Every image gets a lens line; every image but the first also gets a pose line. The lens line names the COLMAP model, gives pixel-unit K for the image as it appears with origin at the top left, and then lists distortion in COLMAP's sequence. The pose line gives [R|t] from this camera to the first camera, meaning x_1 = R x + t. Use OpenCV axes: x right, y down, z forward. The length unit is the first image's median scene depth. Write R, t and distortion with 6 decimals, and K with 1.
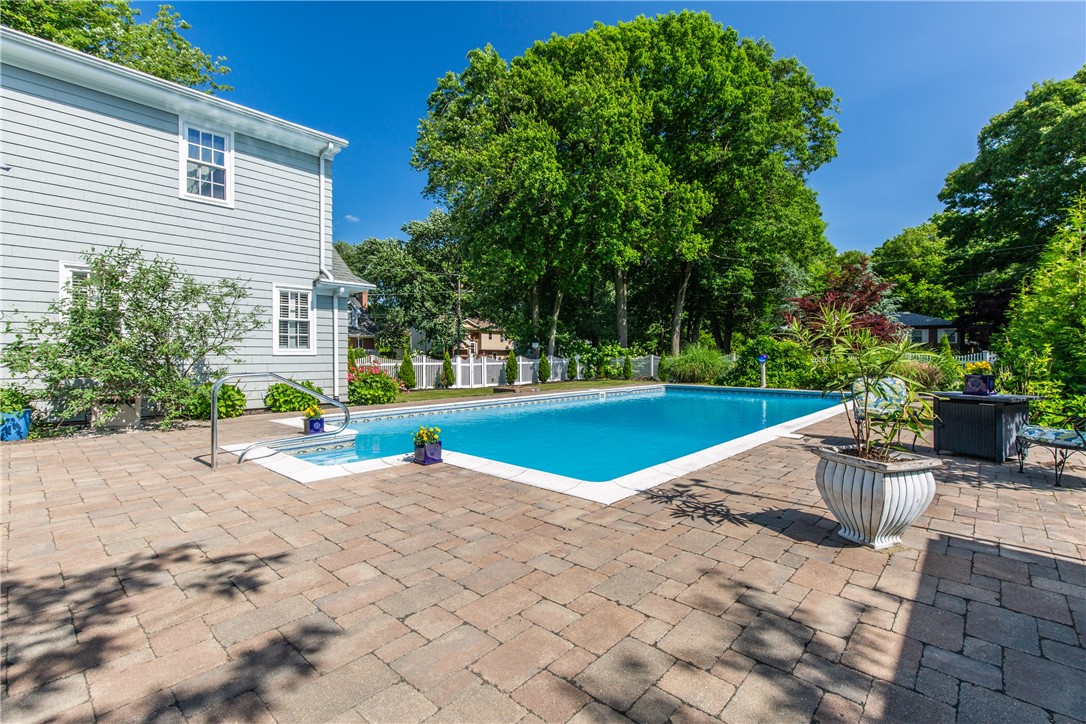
lens RADIAL K [[485.7, 0, 547.0], [0, 485.7, 361.7], [0, 0, 1]] dist [-0.000055, -0.000371]
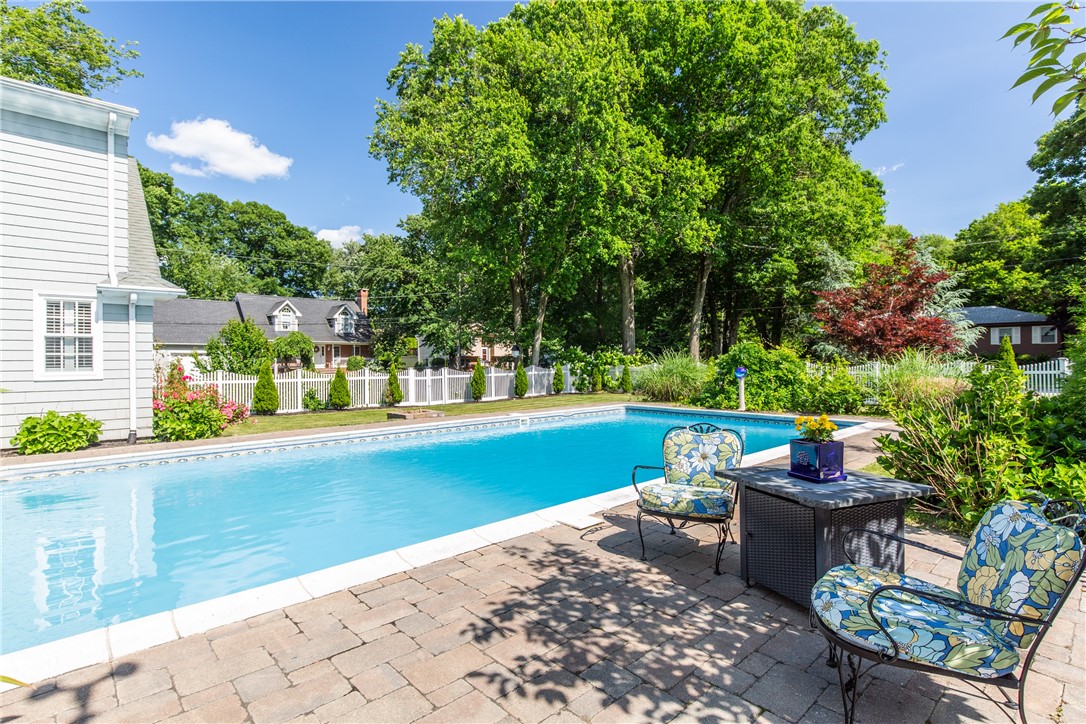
lens RADIAL K [[535.0, 0, 538.1], [0, 535.0, 360.2], [0, 0, 1]] dist [-0.001826, 0.002024]
pose [[0.996170, -0.008994, -0.086971, 0.105791], [0.007789, 0.999869, -0.014184, -0.009120], [0.087088, 0.013452, 0.996110, 0.064211]]
